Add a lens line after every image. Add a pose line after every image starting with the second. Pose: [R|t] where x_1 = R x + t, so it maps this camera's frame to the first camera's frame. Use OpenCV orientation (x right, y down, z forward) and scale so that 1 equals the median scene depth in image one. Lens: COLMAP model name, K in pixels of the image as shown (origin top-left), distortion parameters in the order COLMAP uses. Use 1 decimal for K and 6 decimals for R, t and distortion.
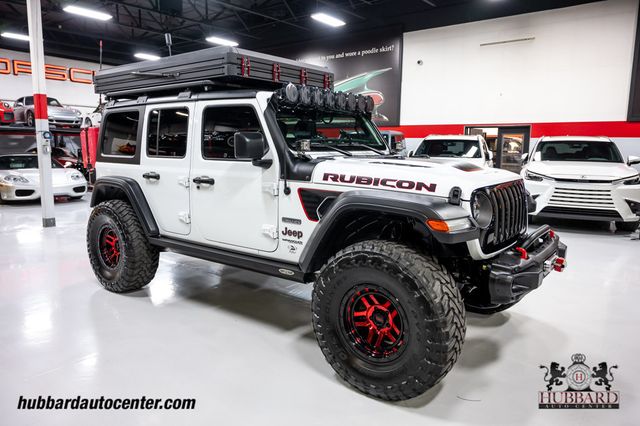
lens RADIAL K [[484.4, 0, 318.9], [0, 484.4, 209.8], [0, 0, 1]] dist [0.009085, 0.006220]
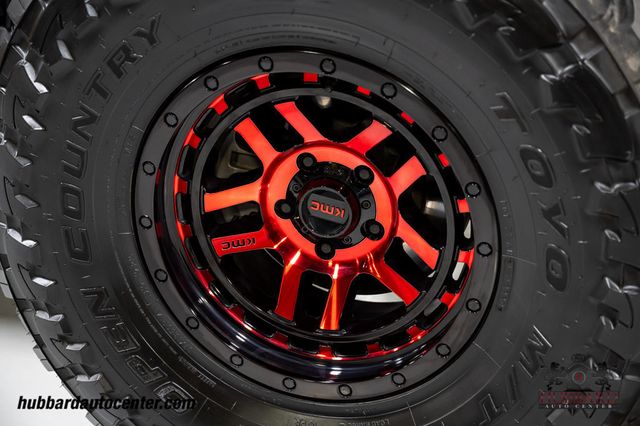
lens RADIAL K [[1190.4, 0, 317.5], [0, 1190.4, 214.4], [0, 0, 1]] dist [-0.051475, 0.000000]
pose [[0.939677, -0.159233, 0.302740, -0.036368], [0.072800, 0.957864, 0.277844, 0.076674], [-0.334225, -0.239045, 0.911675, 0.490233]]
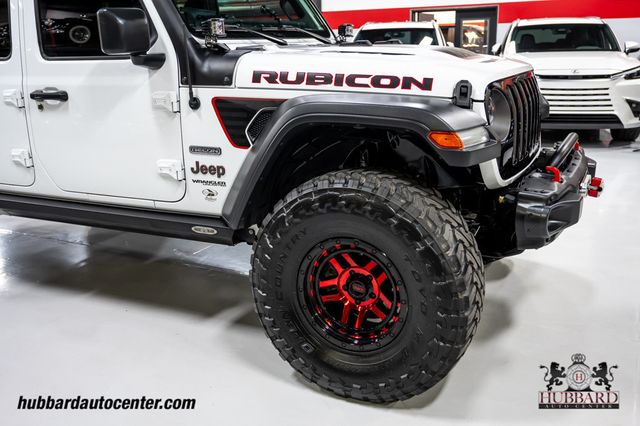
lens RADIAL K [[648.5, 0, 324.4], [0, 648.5, 220.0], [0, 0, 1]] dist [0.009378, 0.000000]
pose [[0.980654, -0.082585, 0.177474, -0.067576], [0.060113, 0.989890, 0.128469, 0.014085], [-0.186290, -0.115315, 0.975704, 0.138729]]
